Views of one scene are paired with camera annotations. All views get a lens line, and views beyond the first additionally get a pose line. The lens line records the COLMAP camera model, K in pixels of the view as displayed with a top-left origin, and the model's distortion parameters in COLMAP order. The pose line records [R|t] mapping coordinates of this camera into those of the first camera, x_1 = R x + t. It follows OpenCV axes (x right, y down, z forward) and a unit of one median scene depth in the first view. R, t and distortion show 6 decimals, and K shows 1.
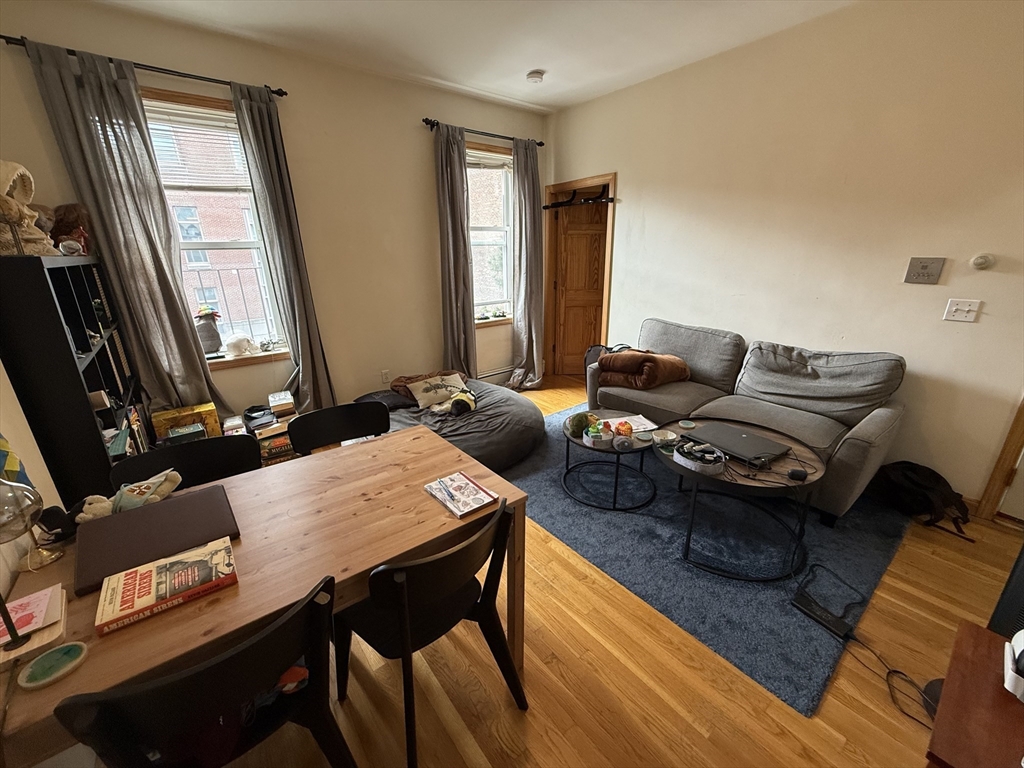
lens RADIAL K [[410.9, 0, 506.9], [0, 410.9, 386.8], [0, 0, 1]] dist [0.000818, -0.000398]
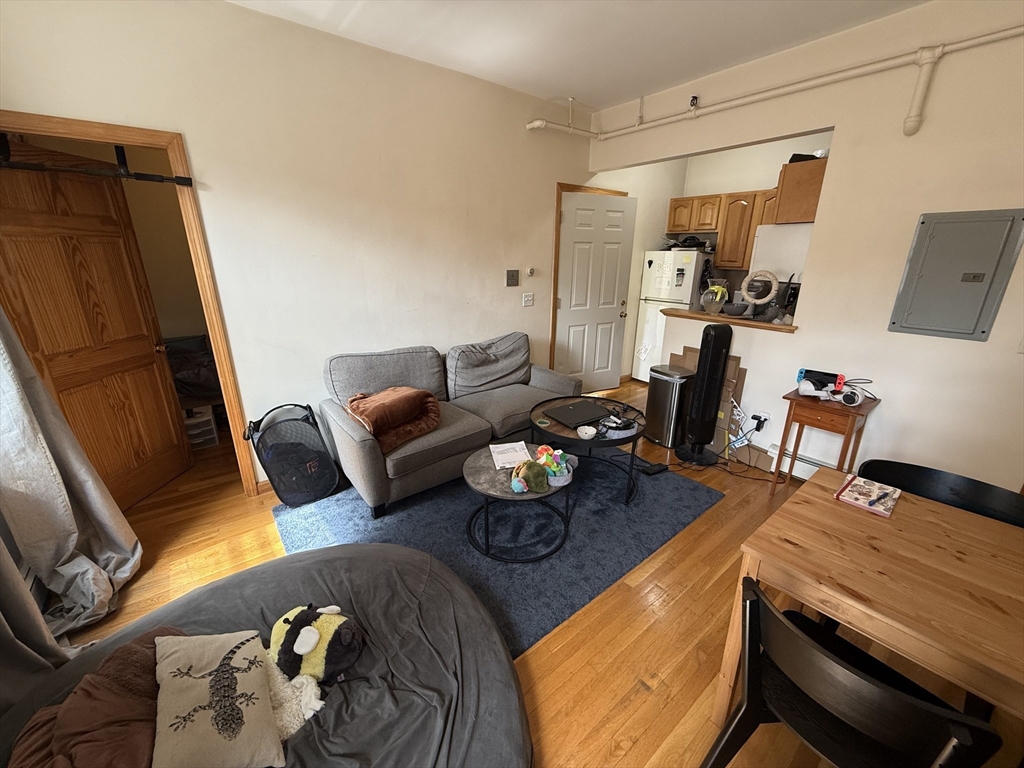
lens RADIAL K [[410.9, 0, 510.7], [0, 410.9, 384.4], [0, 0, 1]] dist [0.000818, -0.000398]
pose [[-0.016607, -0.292527, 0.956113, -0.526060], [0.315074, 0.905996, 0.282666, -0.306743], [-0.948922, 0.305940, 0.077121, 0.858543]]
